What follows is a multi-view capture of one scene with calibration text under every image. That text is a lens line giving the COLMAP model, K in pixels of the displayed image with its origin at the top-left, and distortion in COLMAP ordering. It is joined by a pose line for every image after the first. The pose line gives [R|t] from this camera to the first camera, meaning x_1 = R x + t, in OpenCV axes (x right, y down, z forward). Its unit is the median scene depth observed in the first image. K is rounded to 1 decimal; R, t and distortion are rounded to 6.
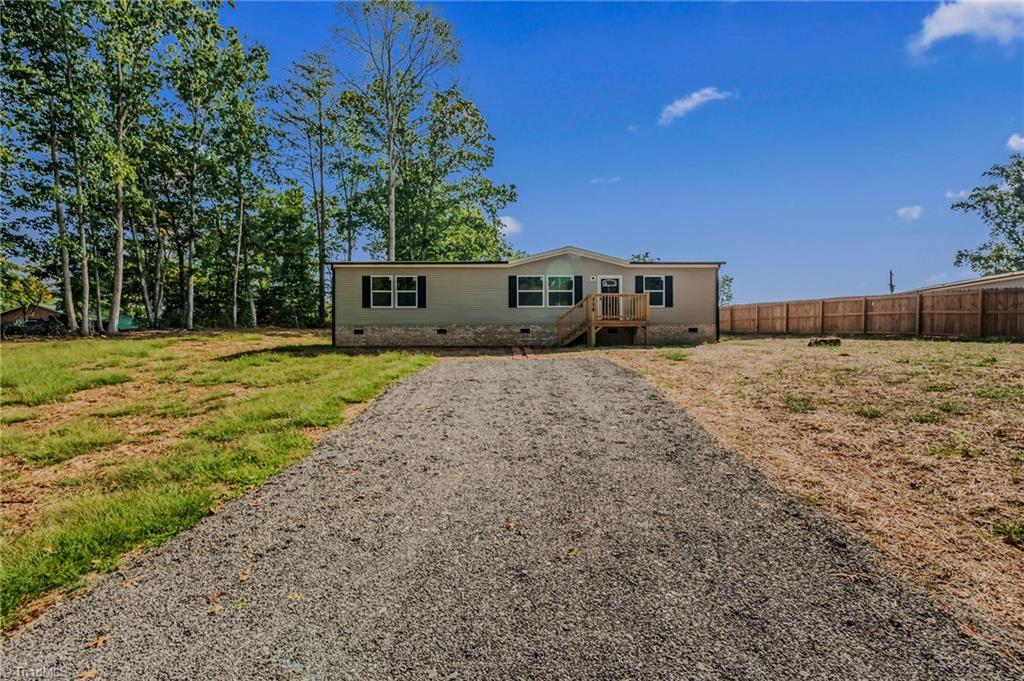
lens RADIAL K [[474.4, 0, 508.0], [0, 474.4, 350.6], [0, 0, 1]] dist [-0.005309, -0.000532]
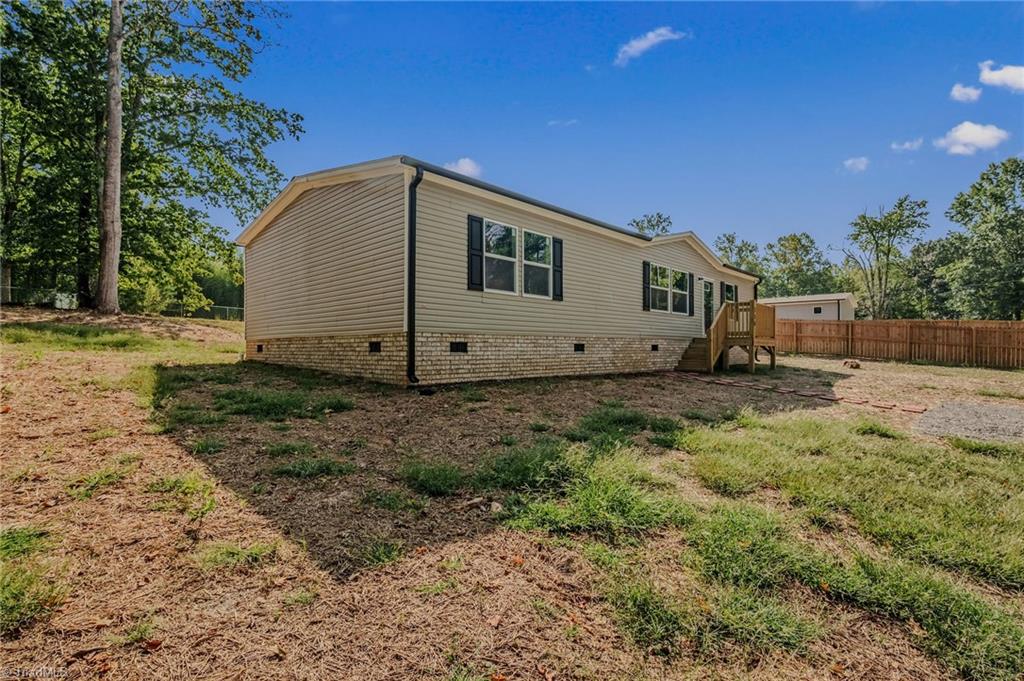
lens RADIAL K [[474.4, 0, 504.8], [0, 474.4, 339.8], [0, 0, 1]] dist [-0.005309, -0.000532]
pose [[0.722810, 0.019071, 0.690784, -0.569043], [-0.020299, 0.999774, -0.006361, -0.044049], [-0.690749, -0.009425, 0.723033, 0.671611]]
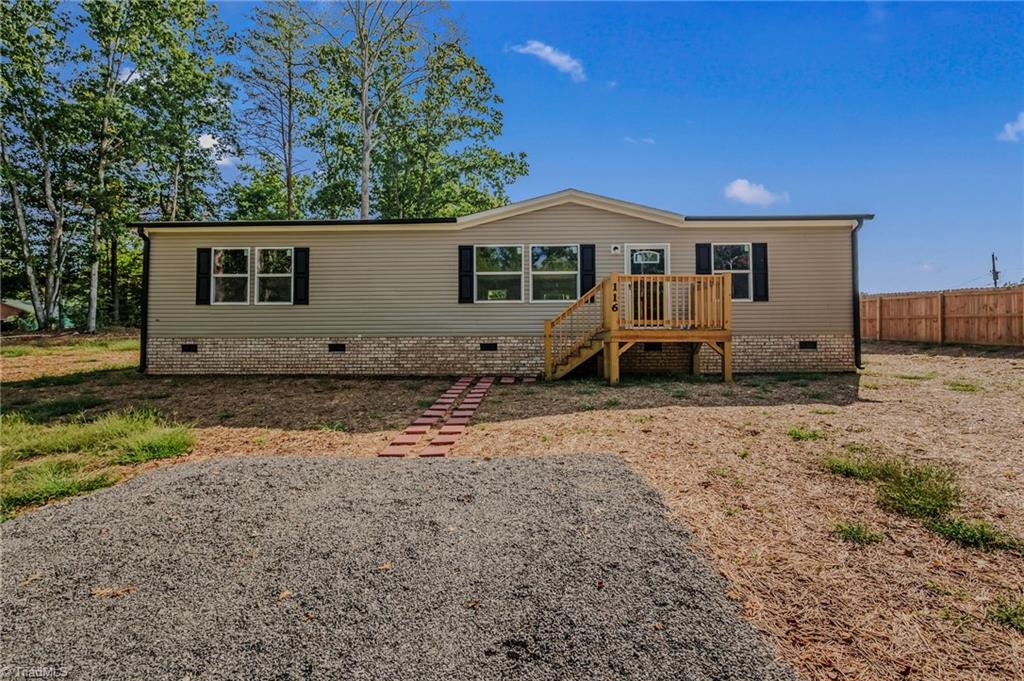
lens RADIAL K [[474.4, 0, 514.7], [0, 474.4, 334.2], [0, 0, 1]] dist [-0.005309, -0.000532]
pose [[0.998842, -0.000531, -0.048115, 0.091690], [-0.000400, 0.999813, -0.019339, -0.045459], [0.048116, 0.019336, 0.998655, 0.463205]]
